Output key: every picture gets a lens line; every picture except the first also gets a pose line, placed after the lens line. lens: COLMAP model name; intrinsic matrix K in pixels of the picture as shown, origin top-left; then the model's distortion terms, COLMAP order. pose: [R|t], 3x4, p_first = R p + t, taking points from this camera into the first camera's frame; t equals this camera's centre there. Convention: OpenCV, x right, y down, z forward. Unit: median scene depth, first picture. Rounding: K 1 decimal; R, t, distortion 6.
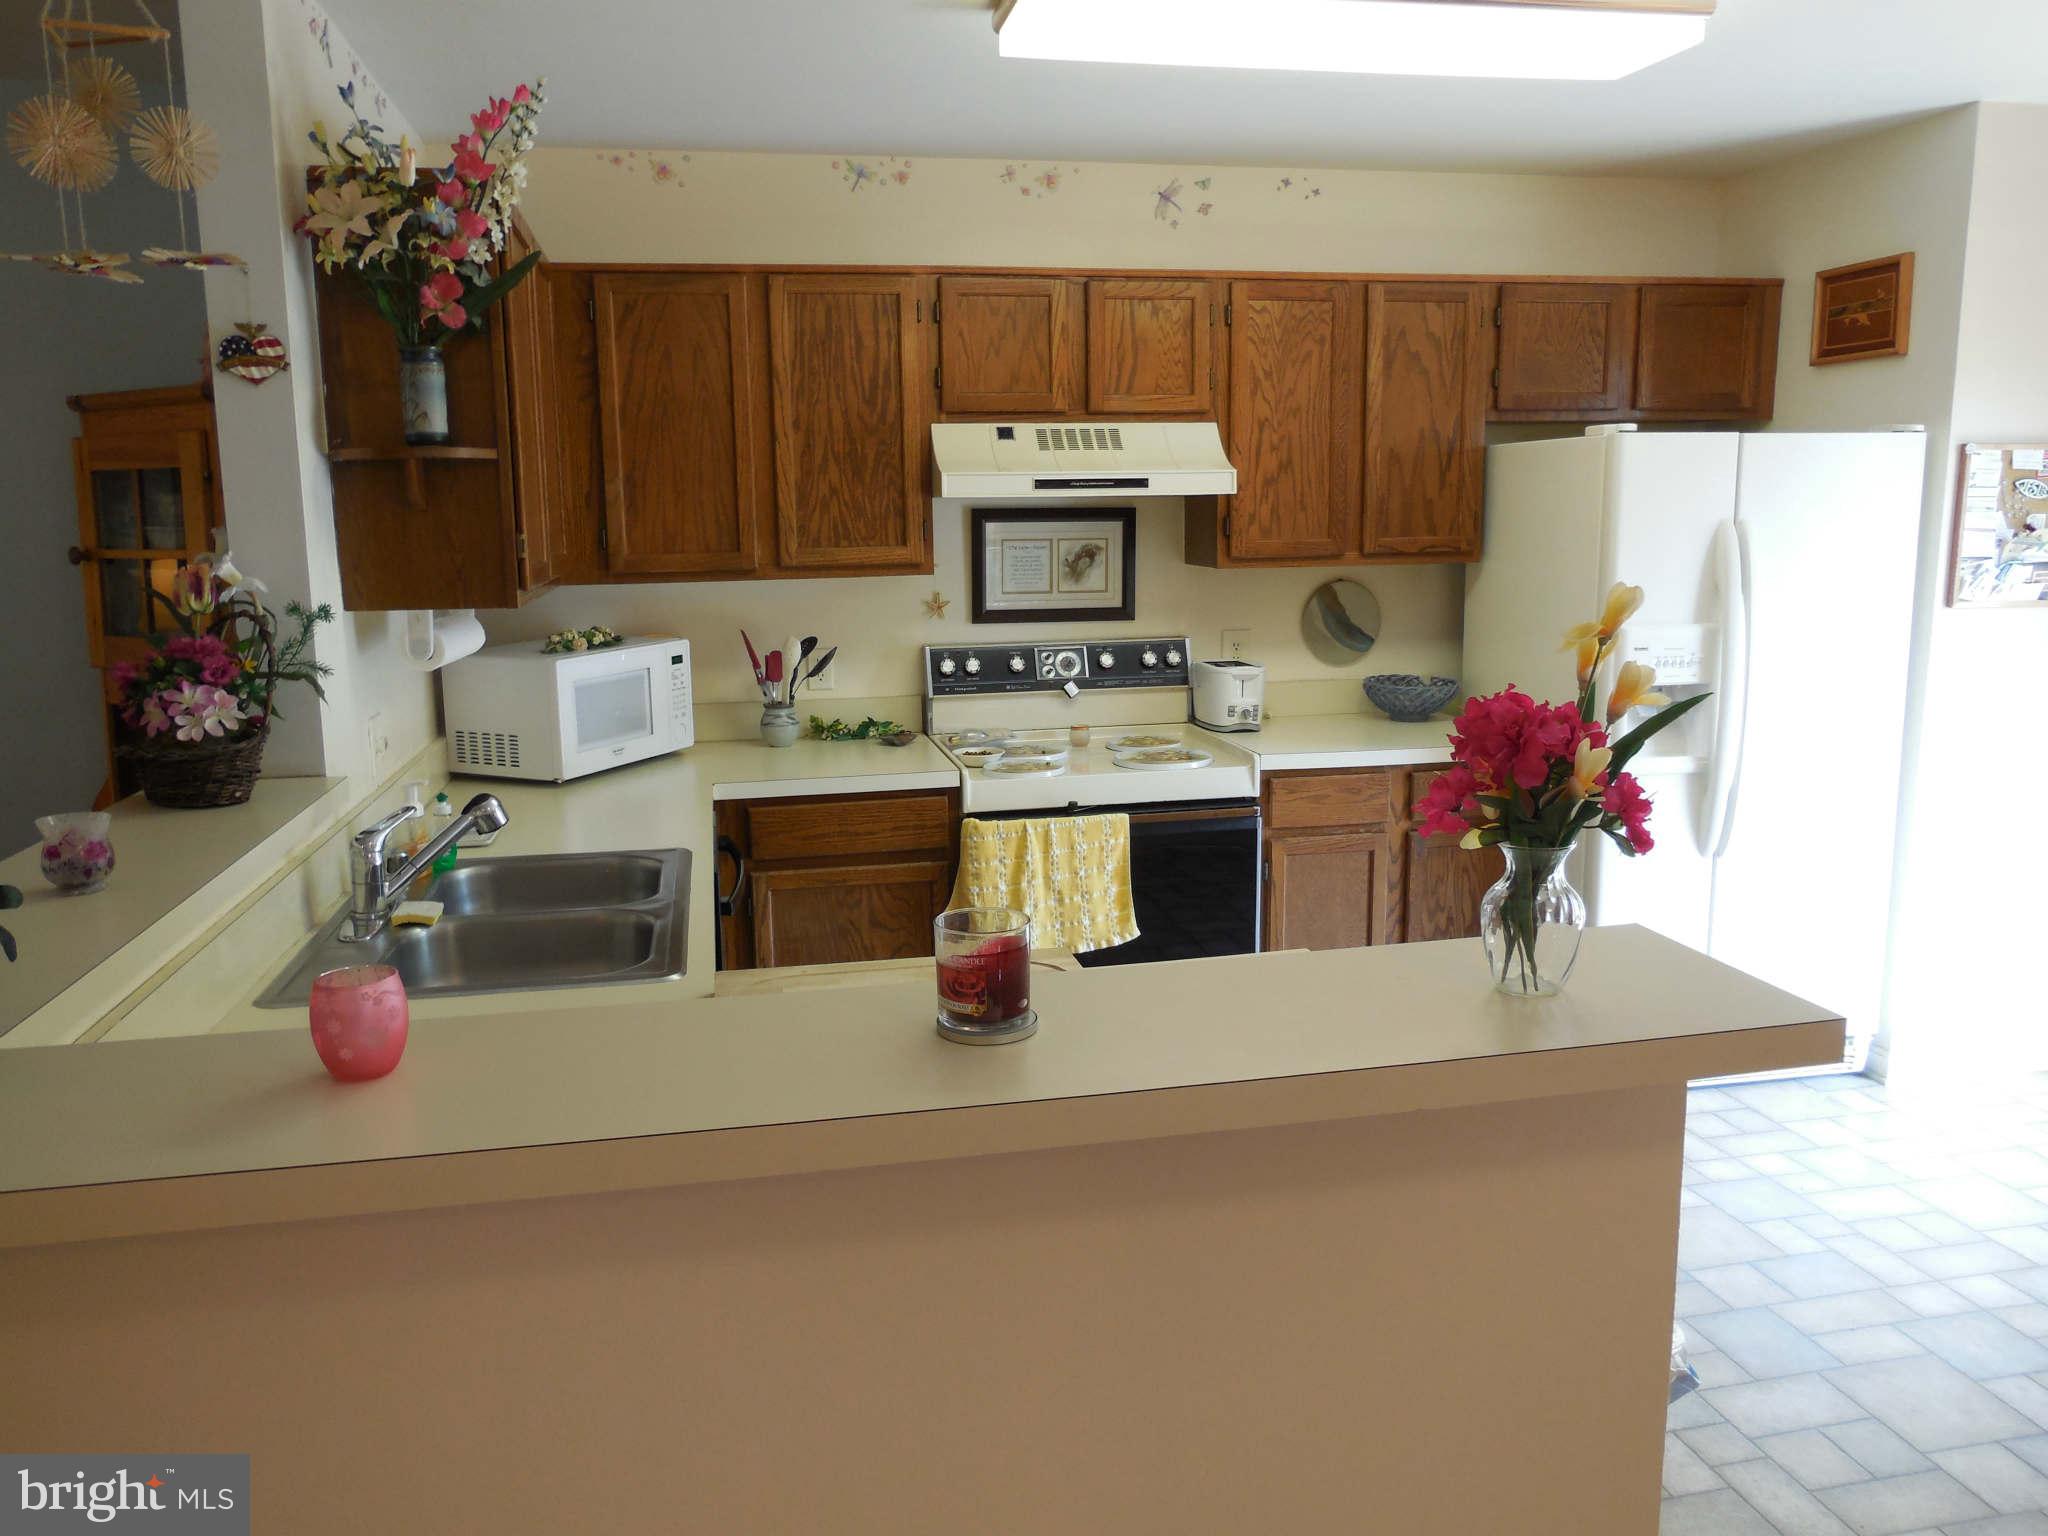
lens RADIAL K [[1537.0, 0, 1021.7], [0, 1537.0, 769.0], [0, 0, 1]] dist [-0.014569, -0.002864]
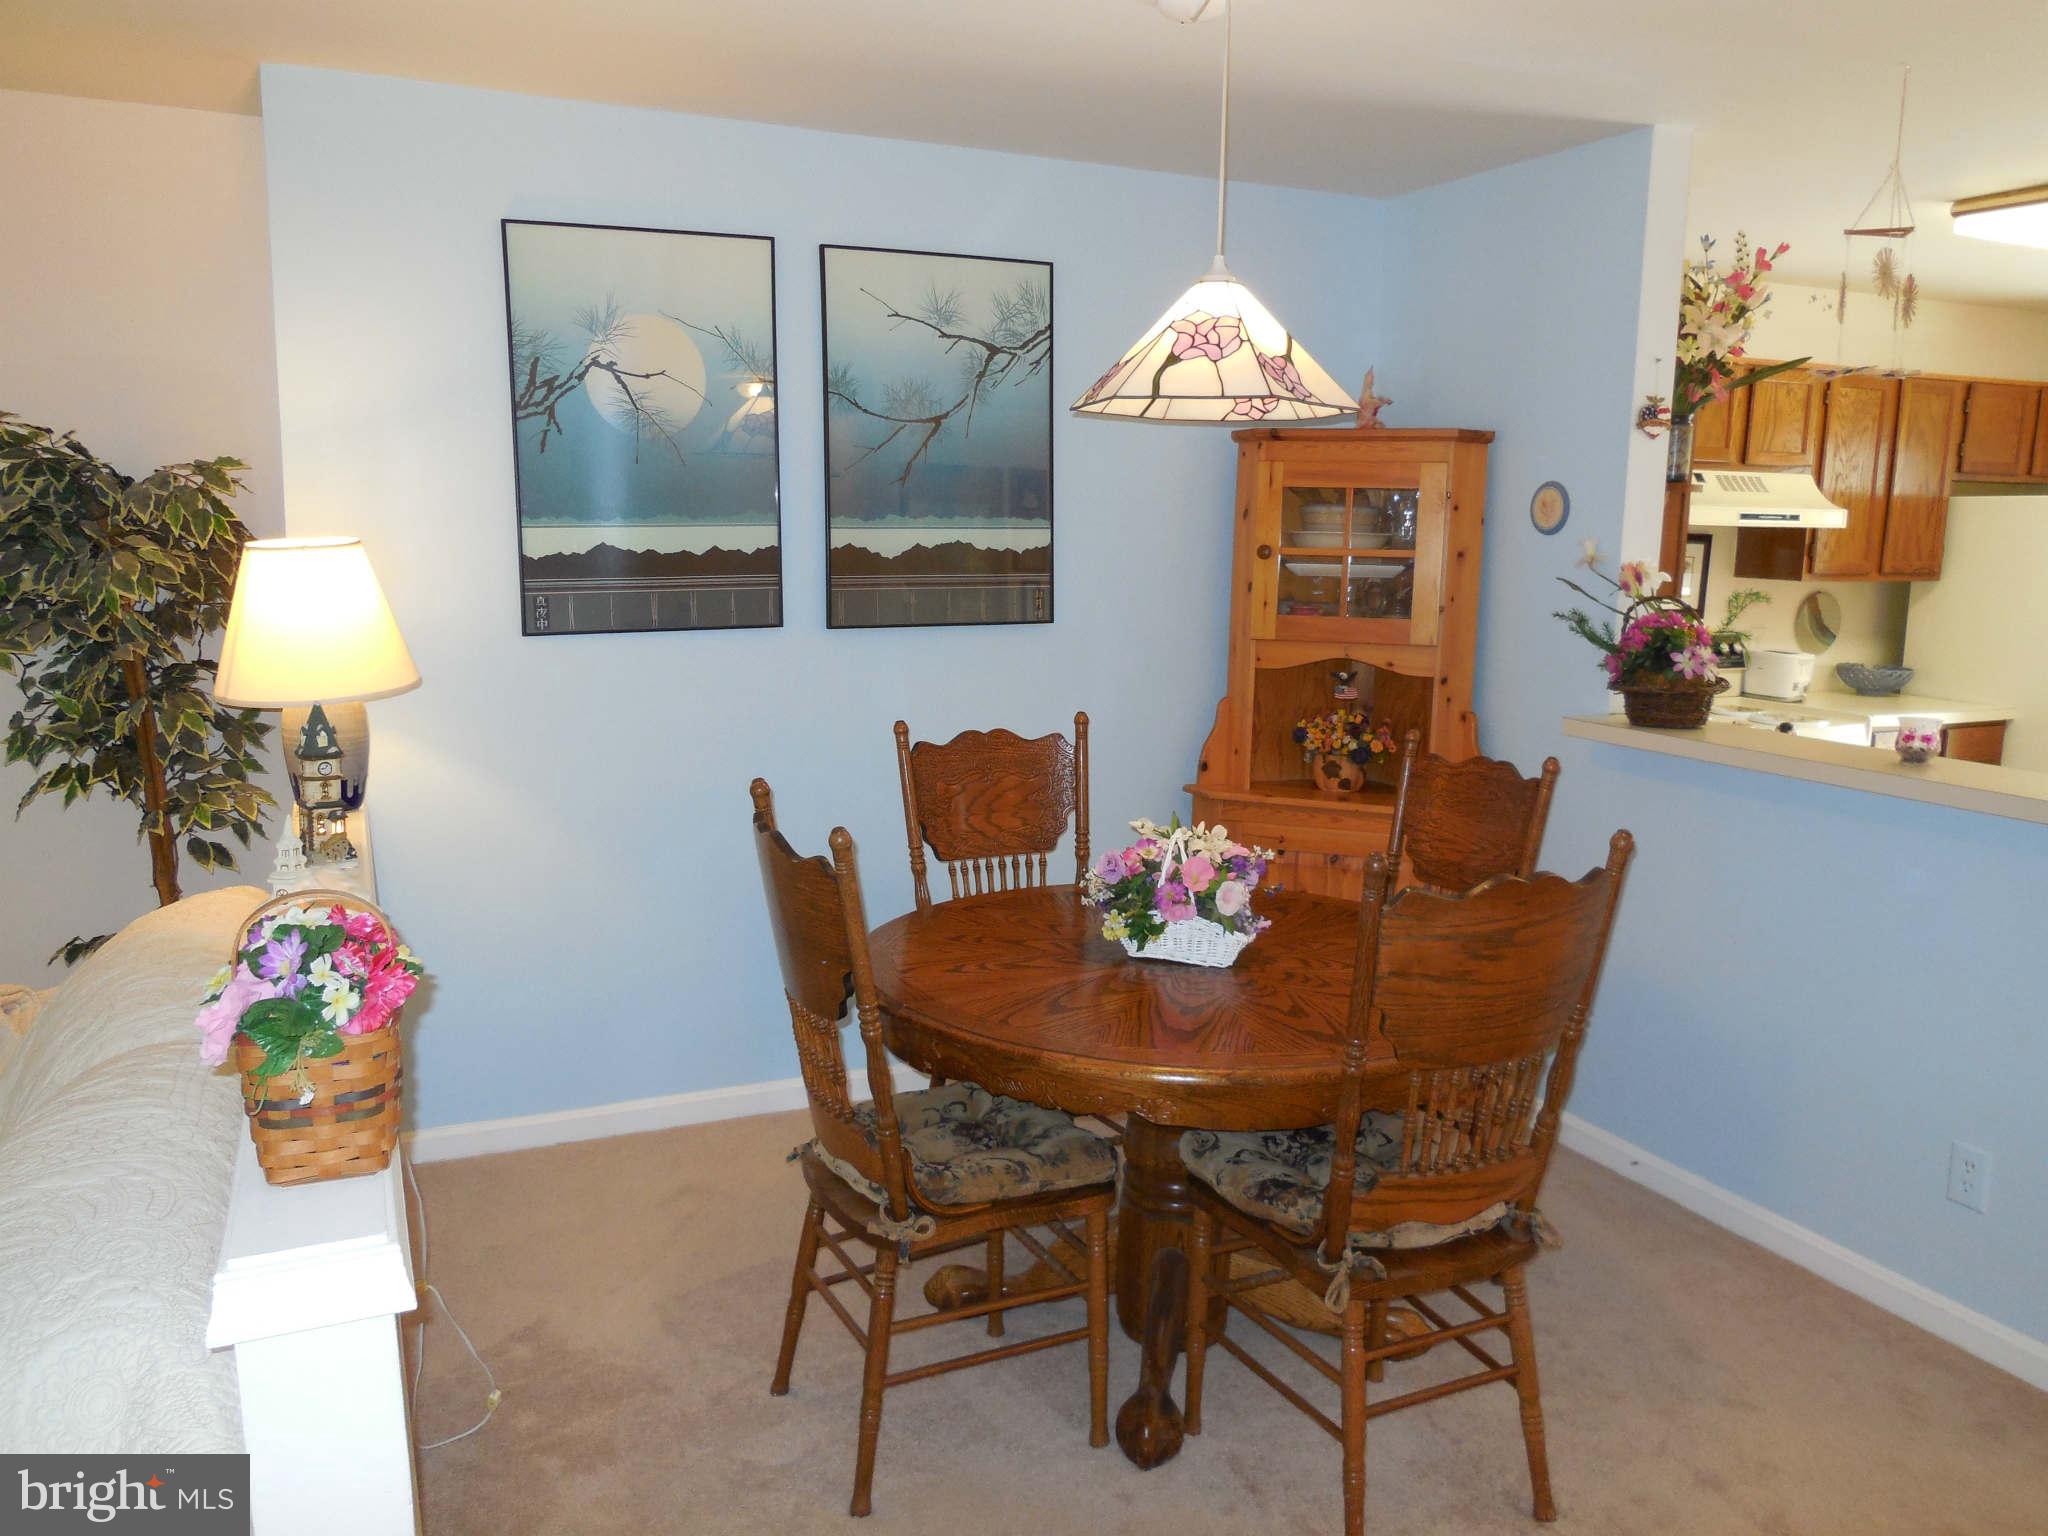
lens RADIAL K [[1537.0, 0, 1024.6], [0, 1537.0, 759.4], [0, 0, 1]] dist [-0.014569, -0.002864]
pose [[0.974488, -0.004765, 0.224388, -0.857917], [0.007842, 0.999887, -0.012823, 0.039603], [-0.224302, 0.014256, 0.974415, -0.165661]]
